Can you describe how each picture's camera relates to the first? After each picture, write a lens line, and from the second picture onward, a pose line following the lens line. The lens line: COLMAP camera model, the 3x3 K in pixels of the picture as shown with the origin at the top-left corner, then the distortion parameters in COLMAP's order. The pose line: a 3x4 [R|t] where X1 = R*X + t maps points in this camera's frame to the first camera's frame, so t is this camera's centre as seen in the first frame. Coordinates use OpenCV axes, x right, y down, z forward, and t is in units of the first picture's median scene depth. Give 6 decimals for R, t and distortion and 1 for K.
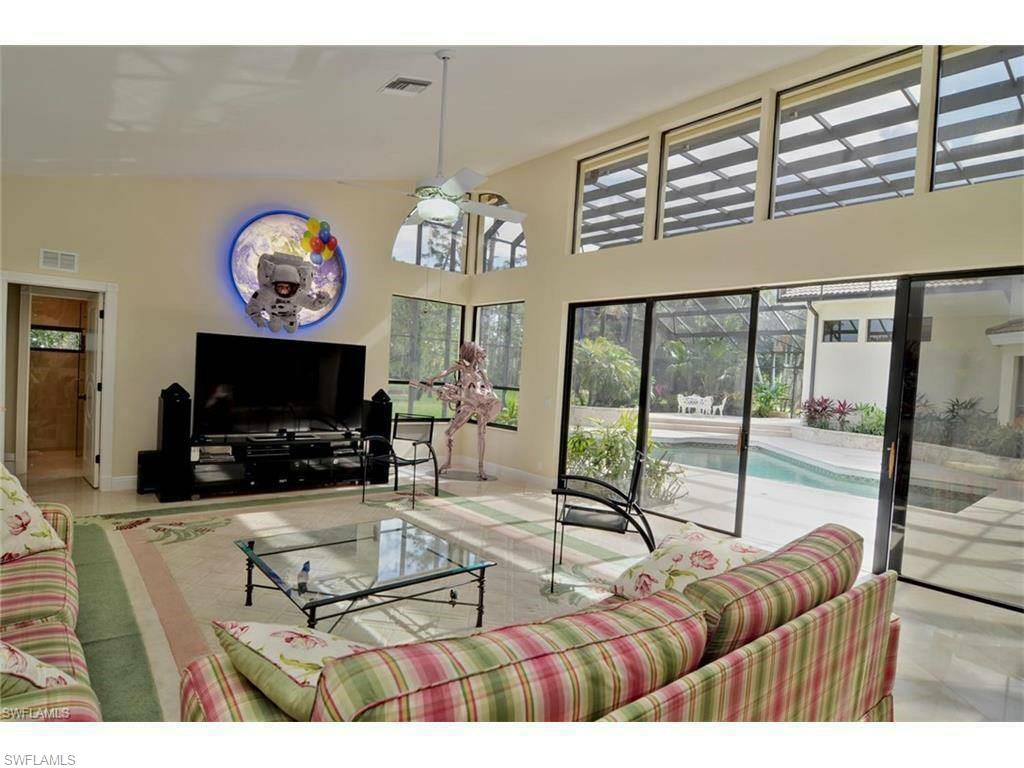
lens RADIAL K [[547.1, 0, 512.7], [0, 547.1, 396.2], [0, 0, 1]] dist [-0.019148, -0.001463]
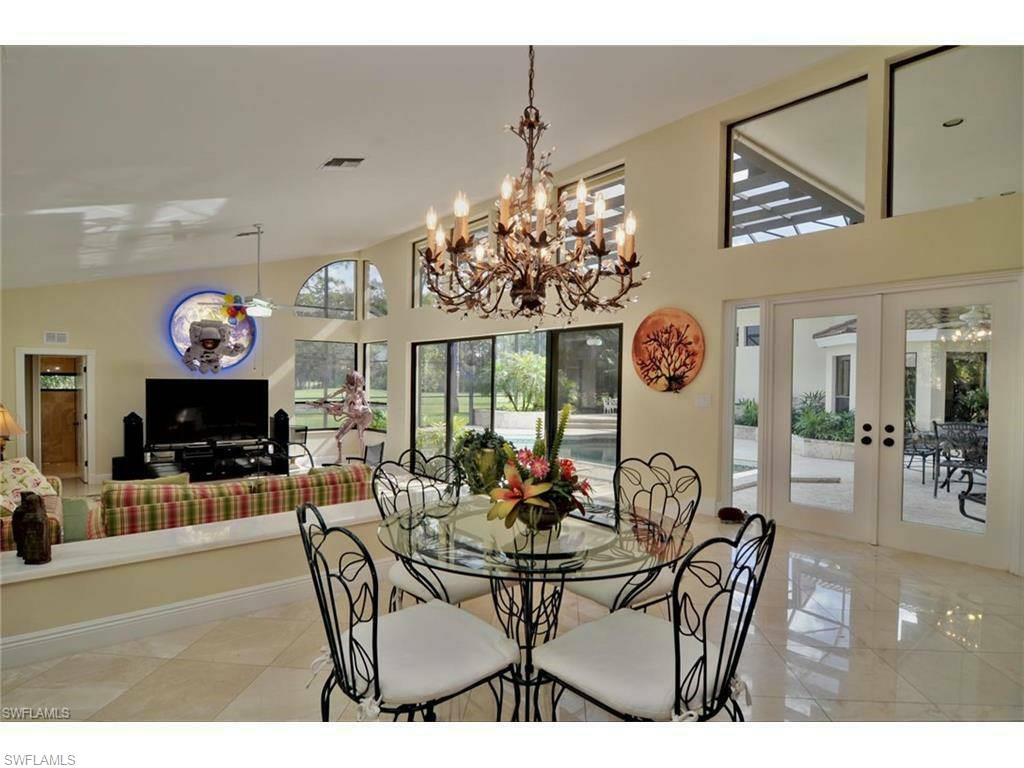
lens RADIAL K [[547.1, 0, 512.7], [0, 547.1, 396.2], [0, 0, 1]] dist [-0.019148, -0.001463]
pose [[0.998860, -0.044885, -0.016272, 0.412356], [0.044701, 0.998934, -0.011517, -0.002727], [0.016772, 0.010777, 0.999801, -0.446992]]
